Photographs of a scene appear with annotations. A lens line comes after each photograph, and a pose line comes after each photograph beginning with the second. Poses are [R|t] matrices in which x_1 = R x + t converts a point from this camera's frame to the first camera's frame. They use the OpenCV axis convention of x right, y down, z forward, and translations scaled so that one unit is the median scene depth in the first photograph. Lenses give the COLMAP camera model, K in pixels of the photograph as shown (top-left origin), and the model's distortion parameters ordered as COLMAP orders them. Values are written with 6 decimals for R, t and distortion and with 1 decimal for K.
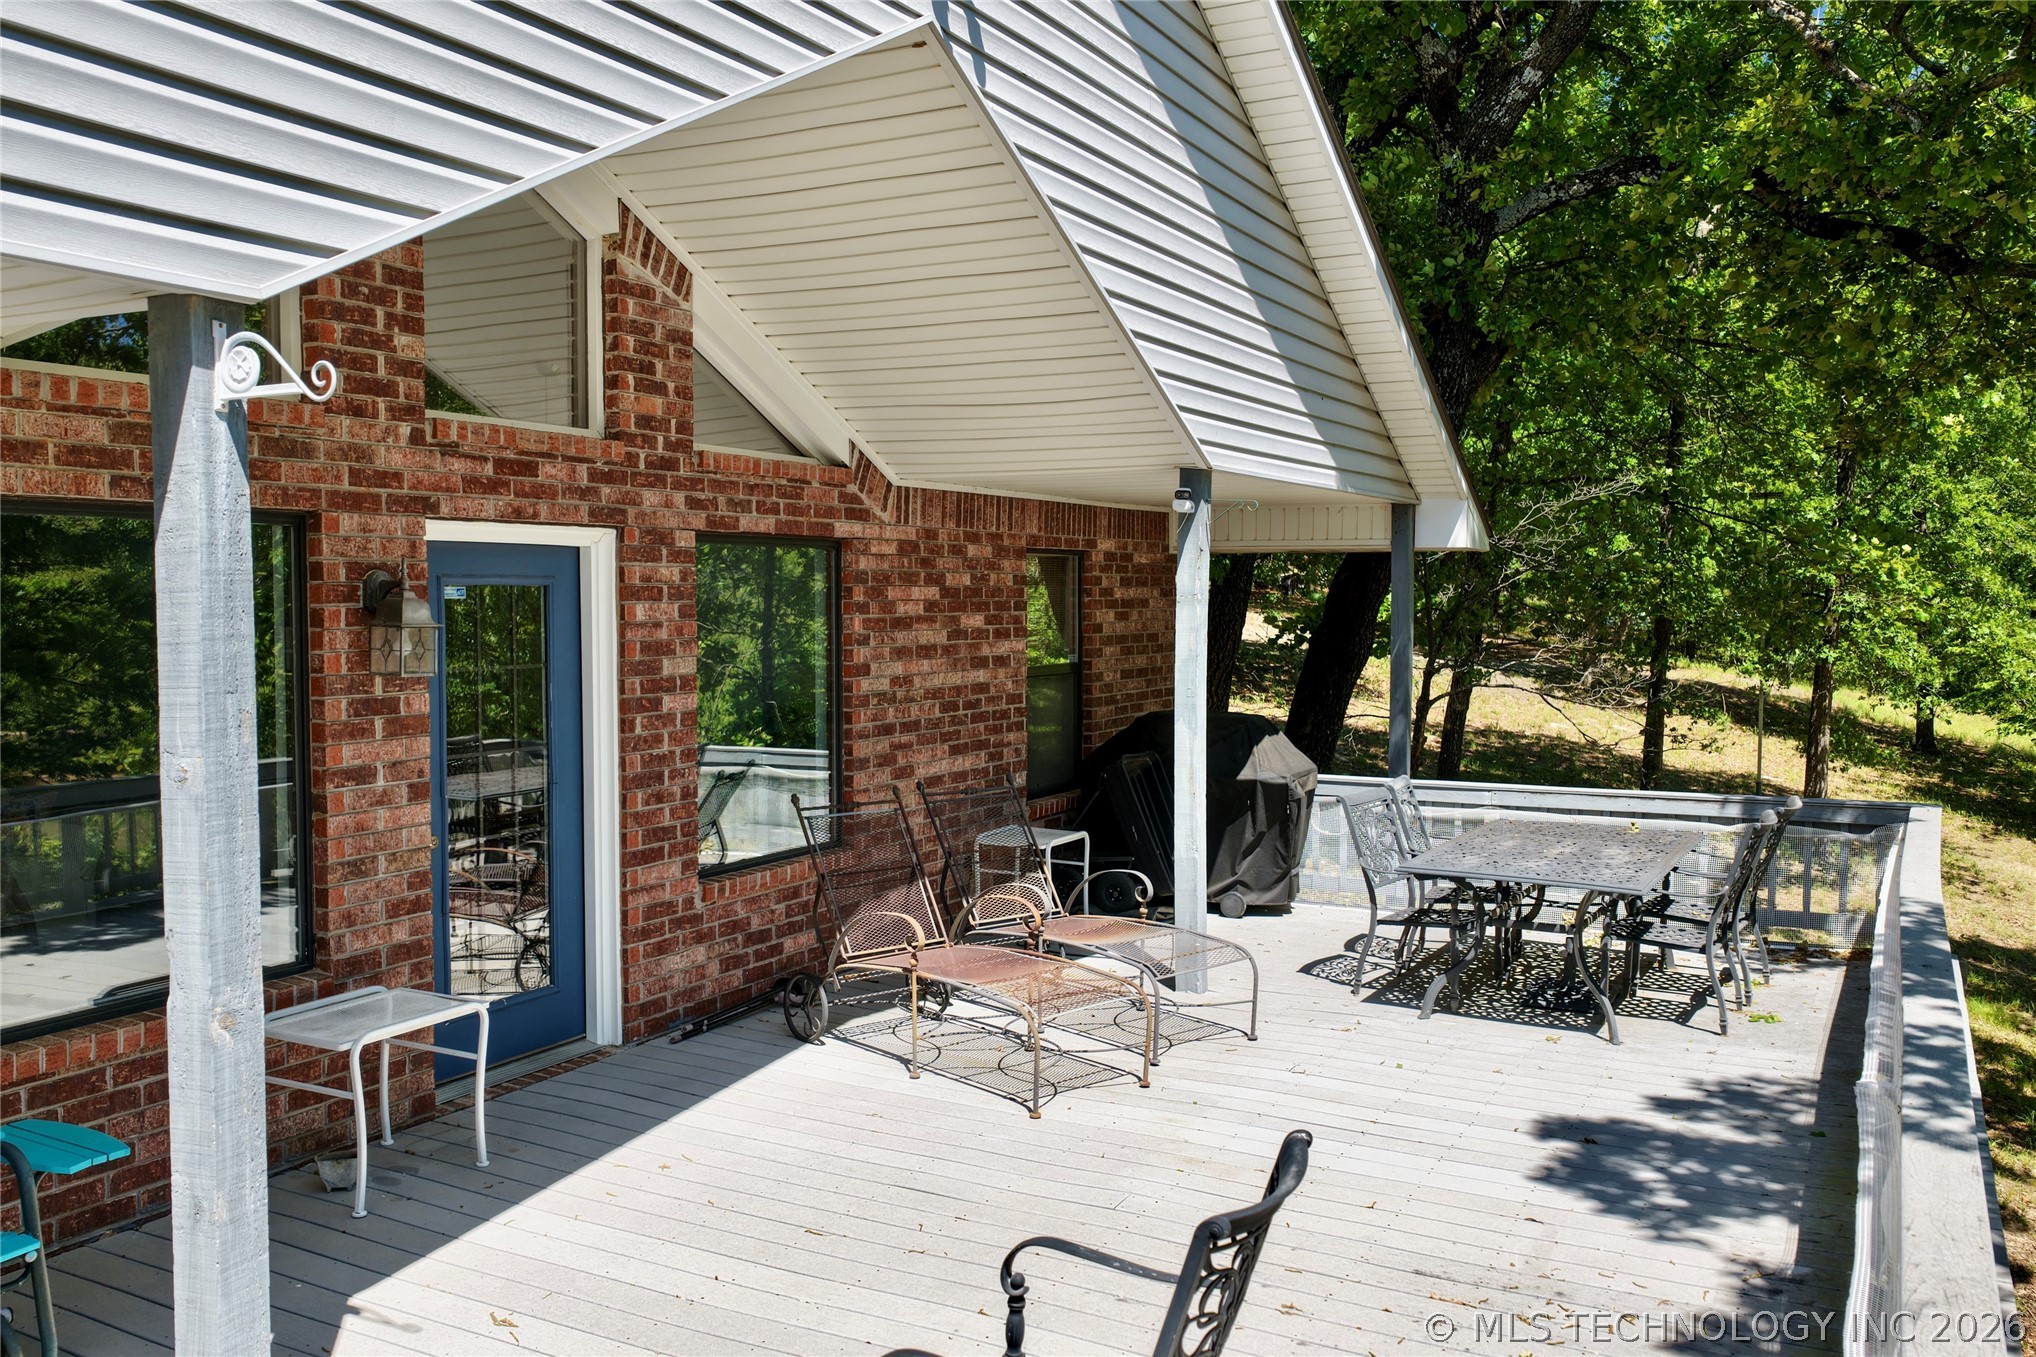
lens RADIAL K [[1680.9, 0, 1018.4], [0, 1680.9, 679.8], [0, 0, 1]] dist [-0.014980, 0.037185]
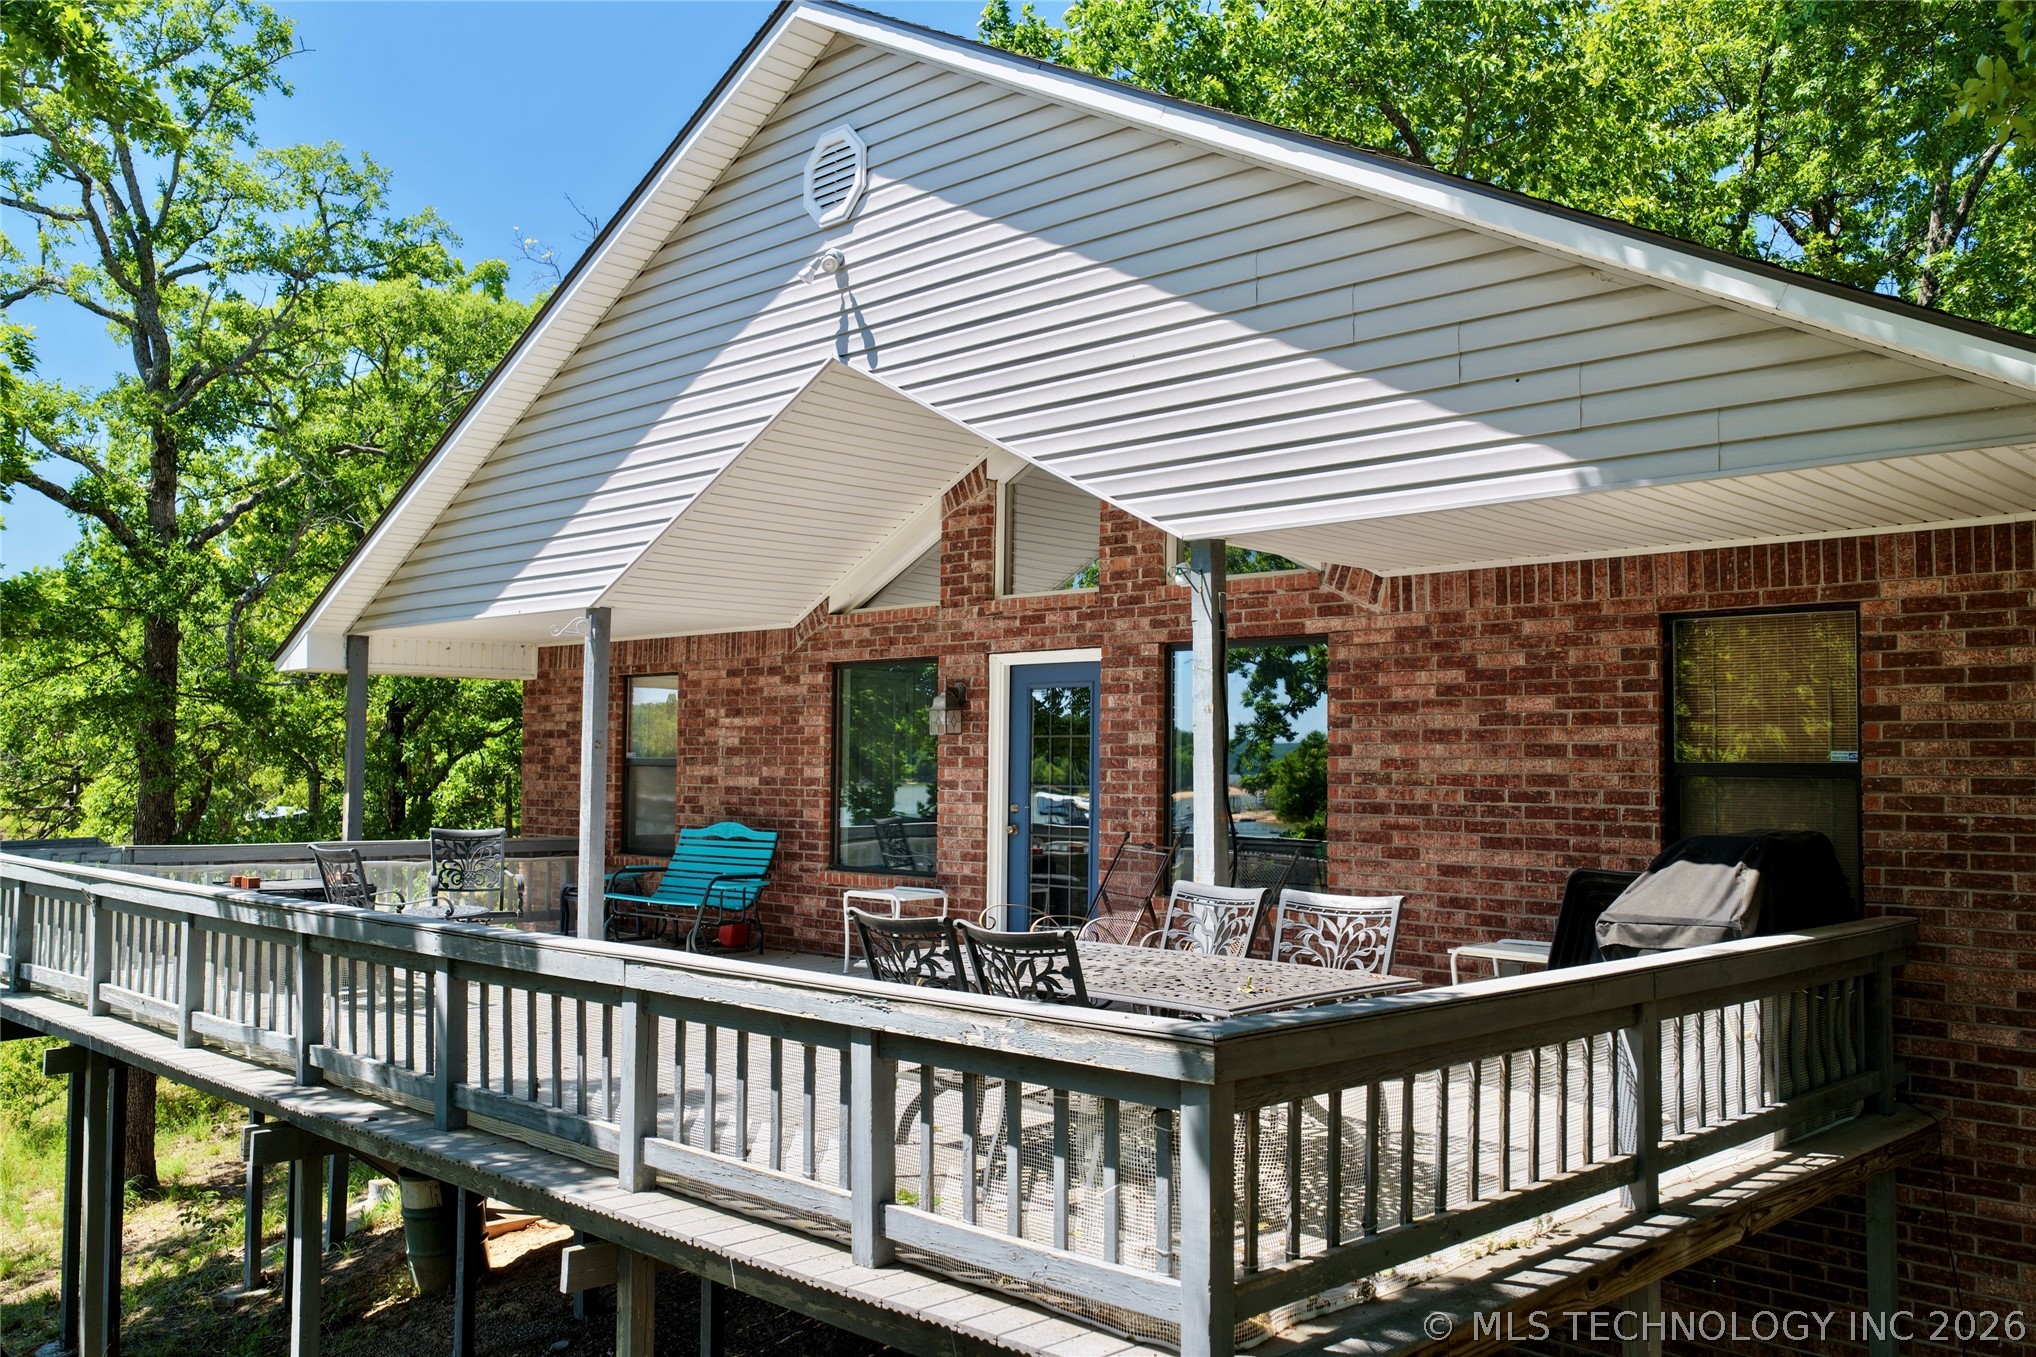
lens RADIAL K [[1680.9, 0, 1020.8], [0, 1680.9, 682.3], [0, 0, 1]] dist [-0.014980, 0.037185]
pose [[-0.275606, -0.052457, -0.959838, 1.017892], [-0.058596, 0.997570, -0.037694, 0.003660], [0.959483, 0.045854, -0.278010, 1.093916]]
